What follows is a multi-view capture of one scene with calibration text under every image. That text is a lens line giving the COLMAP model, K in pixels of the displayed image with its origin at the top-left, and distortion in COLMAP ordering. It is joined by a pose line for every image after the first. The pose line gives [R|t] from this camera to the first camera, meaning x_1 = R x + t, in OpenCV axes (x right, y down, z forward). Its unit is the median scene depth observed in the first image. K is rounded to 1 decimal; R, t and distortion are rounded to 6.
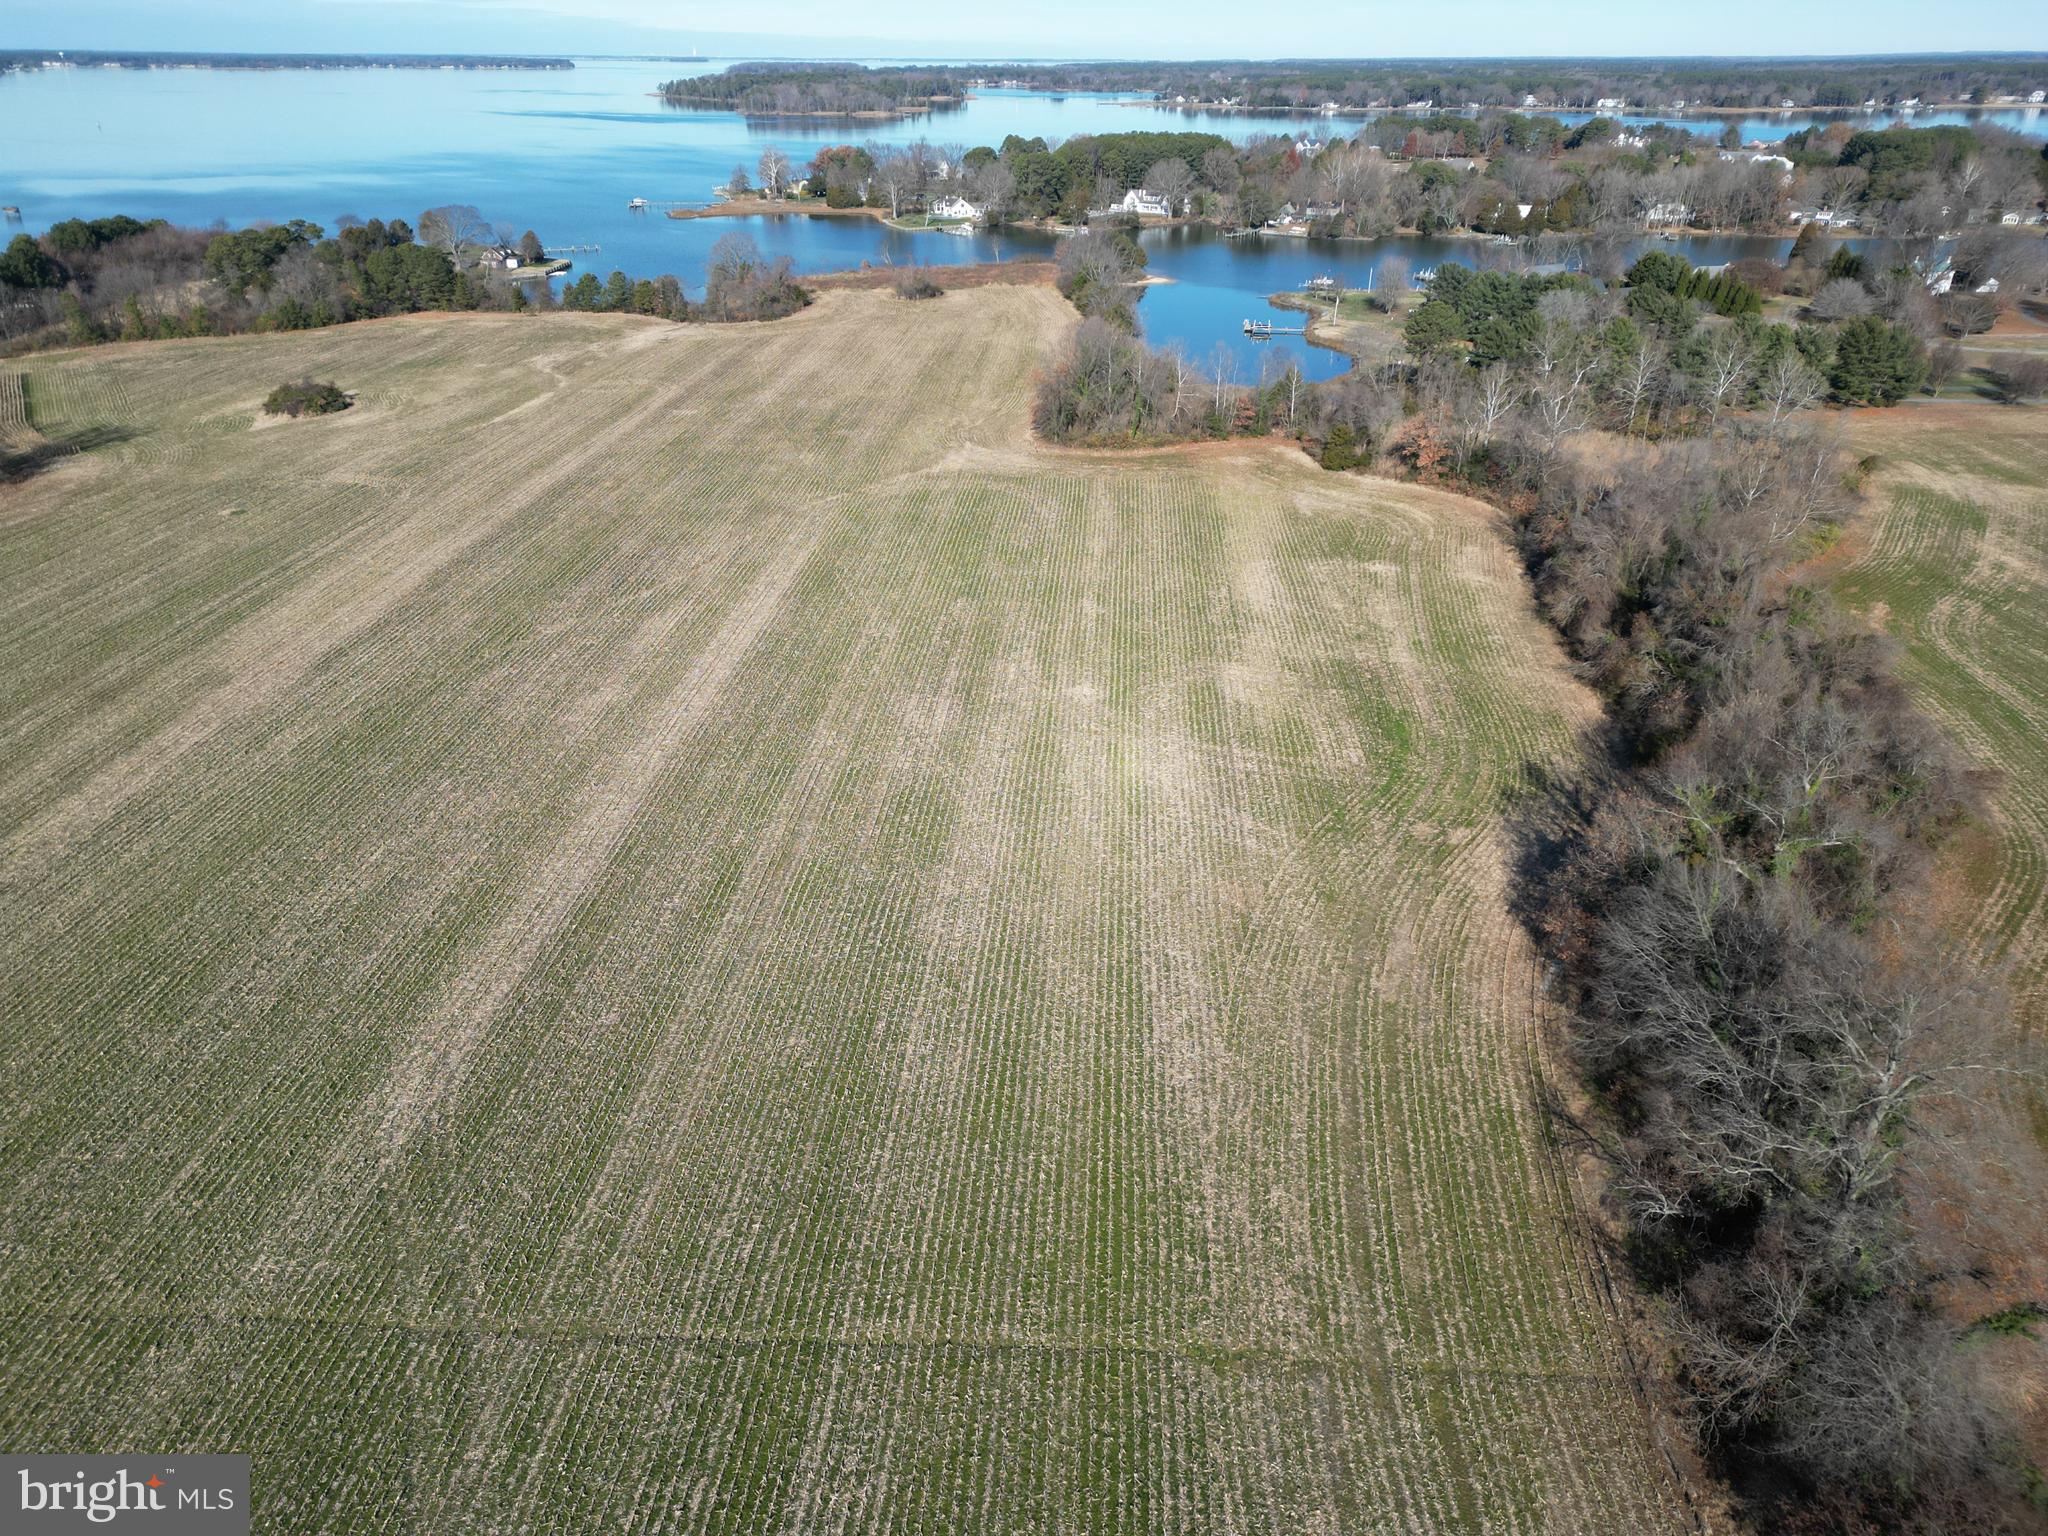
lens RADIAL K [[1420.3, 0, 1024.0], [0, 1420.3, 768.0], [0, 0, 1]] dist [0.082557, -0.078888]
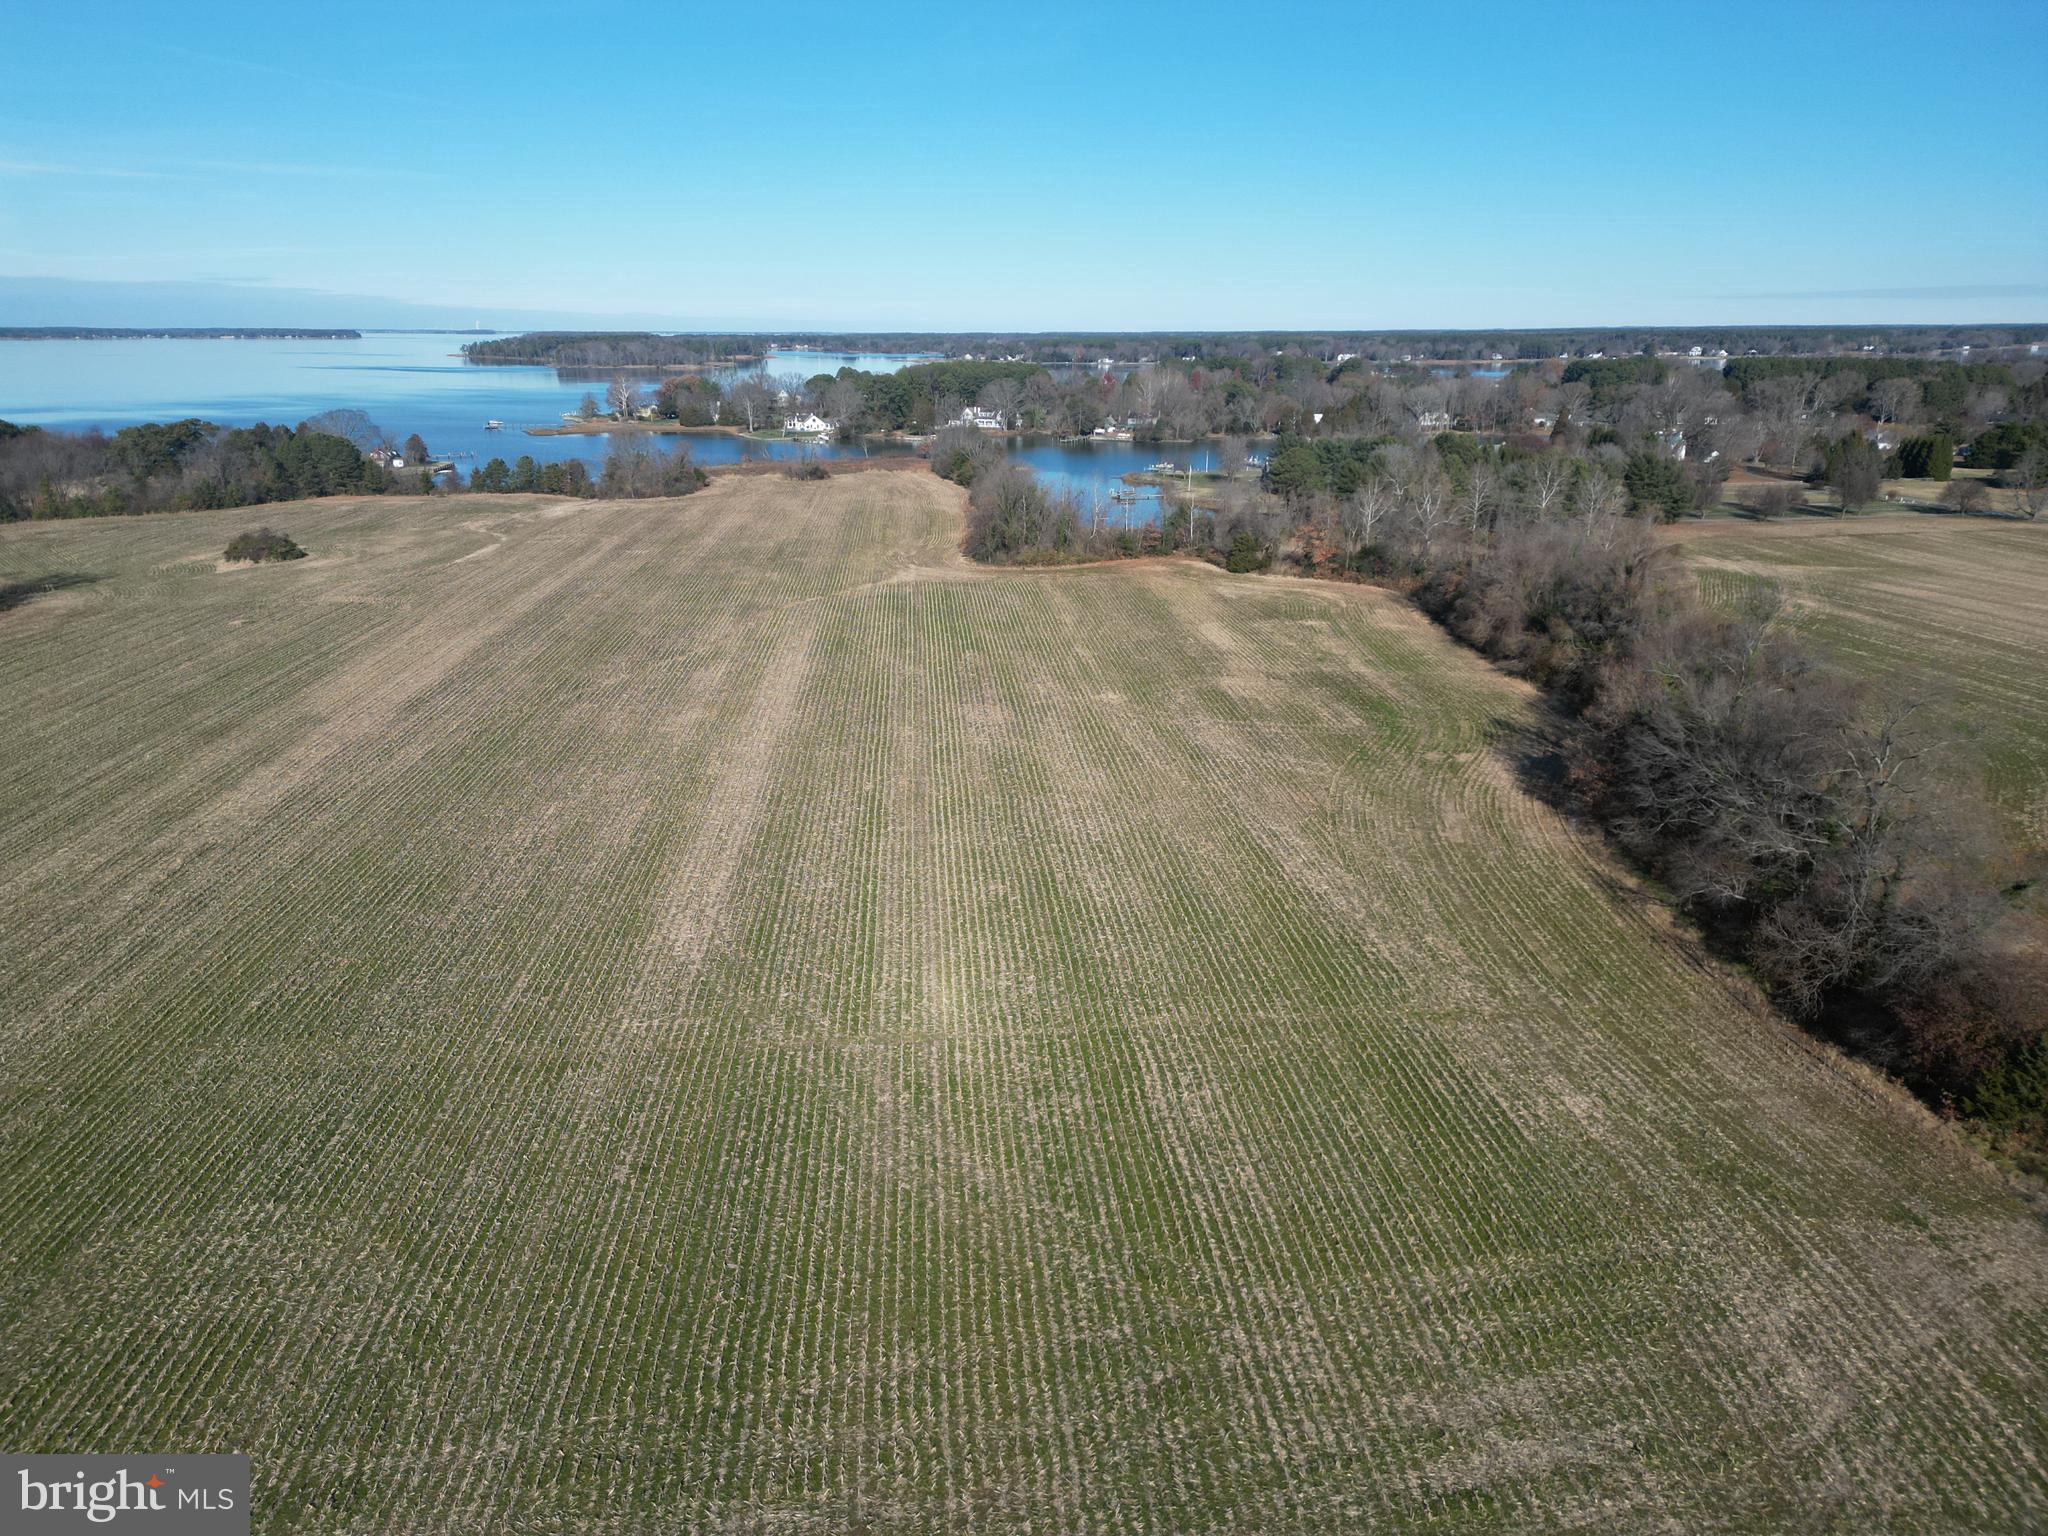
lens RADIAL K [[1420.3, 0, 1024.0], [0, 1420.3, 768.0], [0, 0, 1]] dist [0.082557, -0.078888]
pose [[0.989273, -0.045796, 0.138716, -0.069510], [0.067626, 0.985280, -0.157002, 0.065831], [-0.129484, 0.164698, 0.977808, -0.040749]]
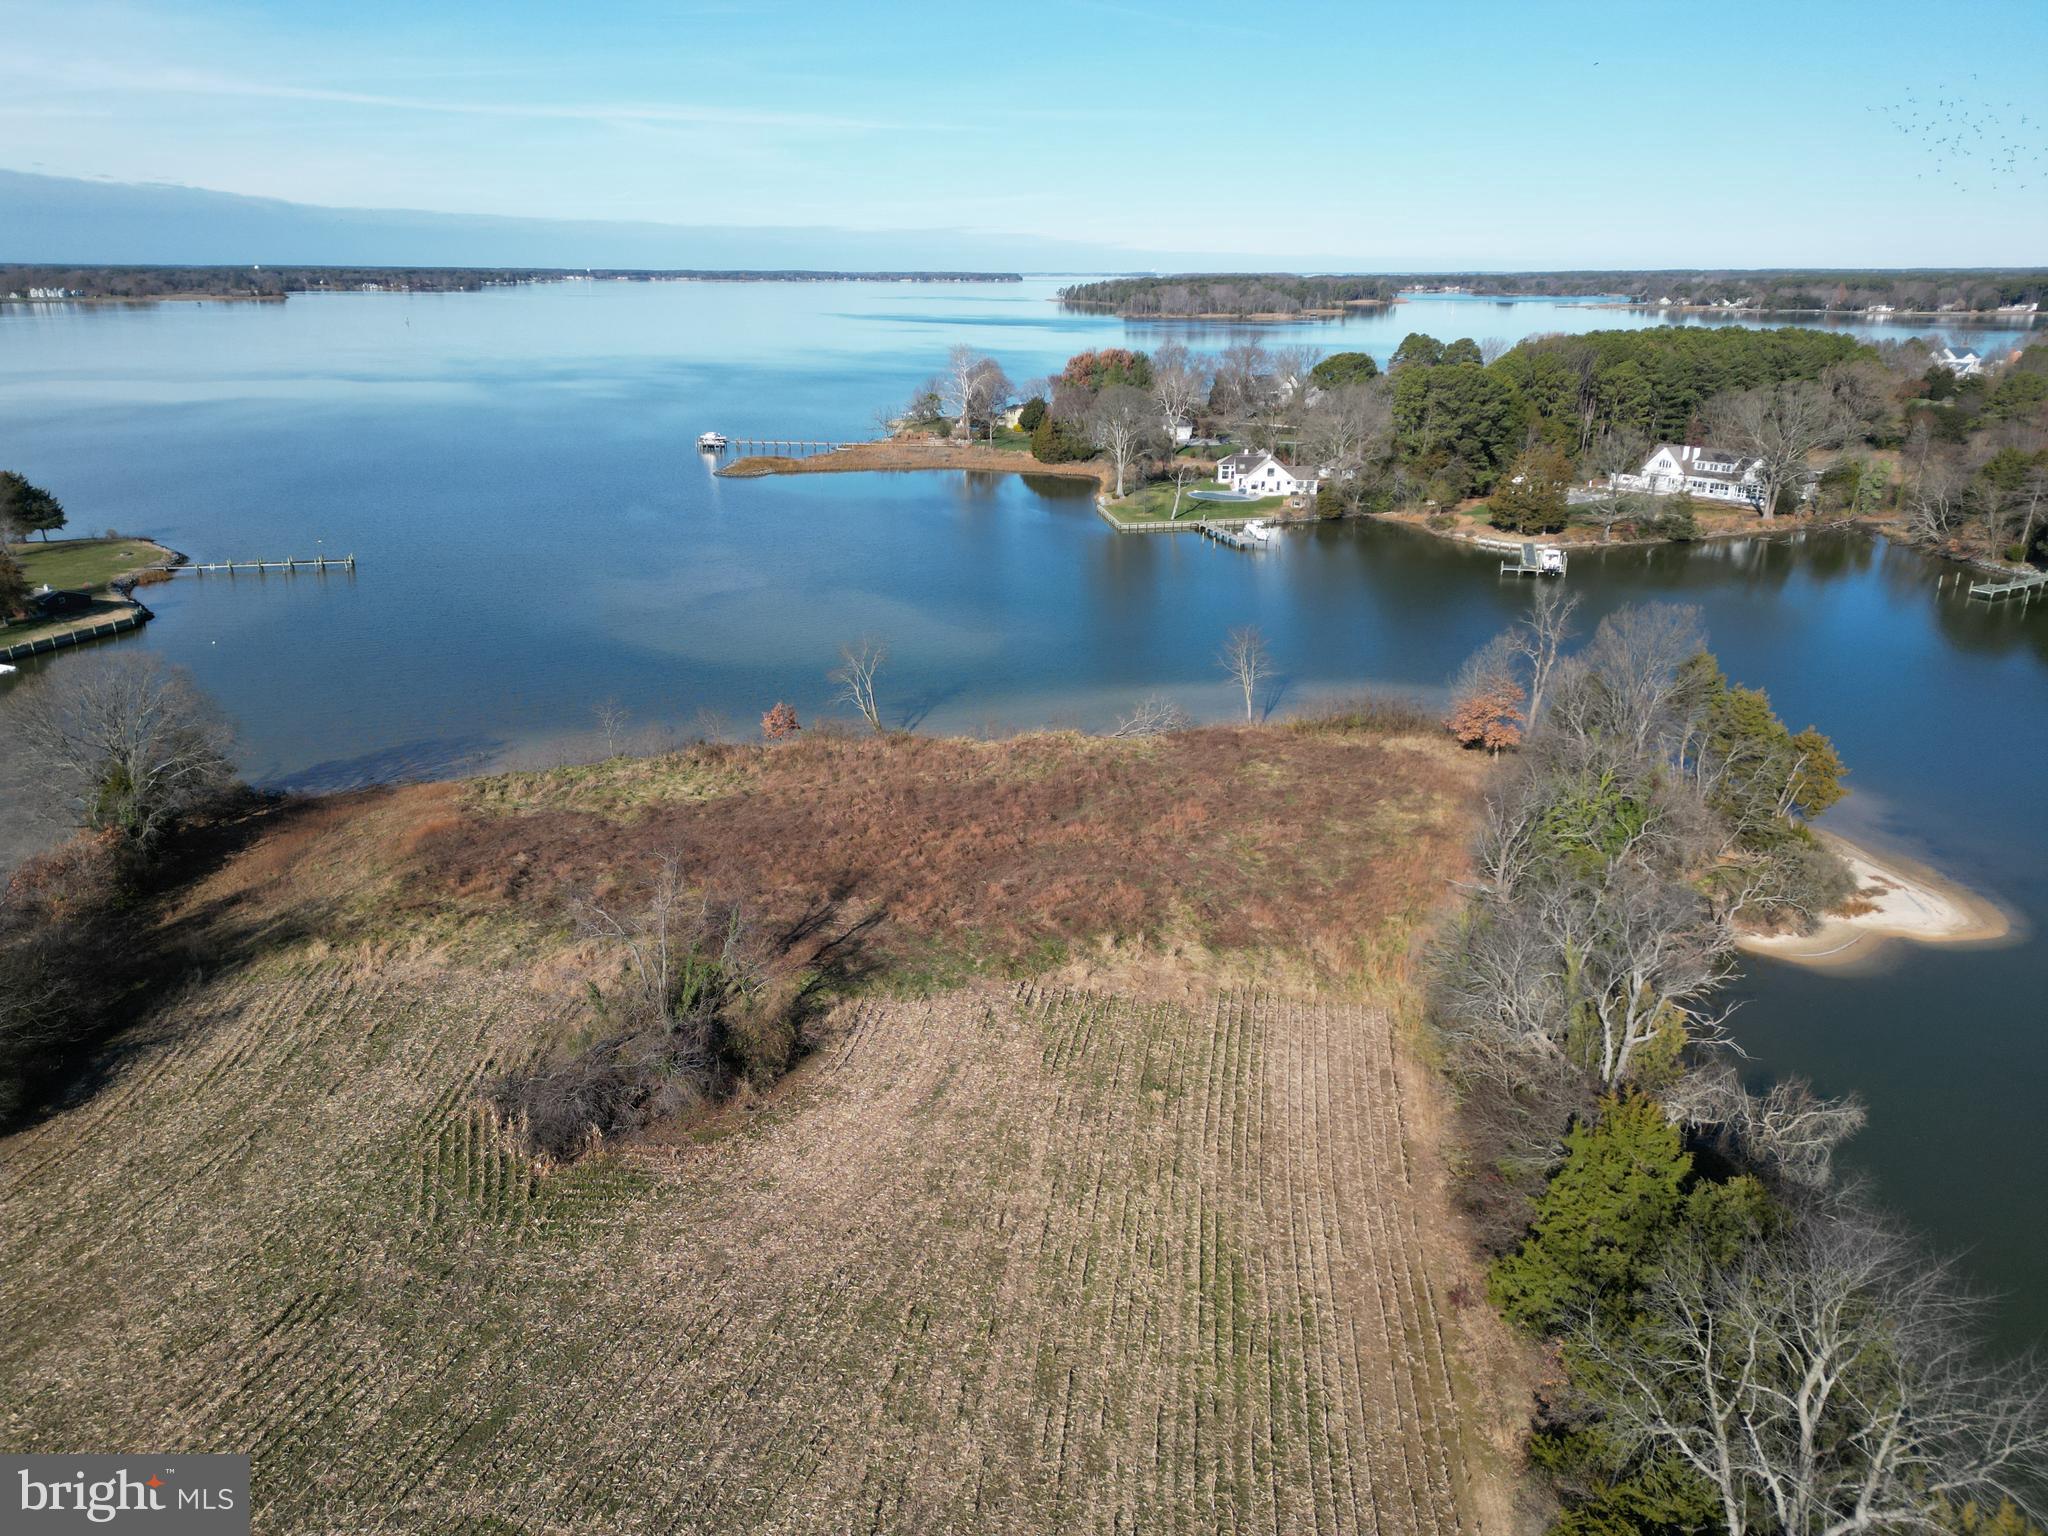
lens RADIAL K [[1420.3, 0, 1024.0], [0, 1420.3, 768.0], [0, 0, 1]] dist [0.082557, -0.078888]
pose [[0.959070, 0.093306, -0.267356, 0.019016], [-0.126152, 0.986070, -0.108405, -0.345792], [0.253517, 0.137696, 0.957480, 0.802920]]
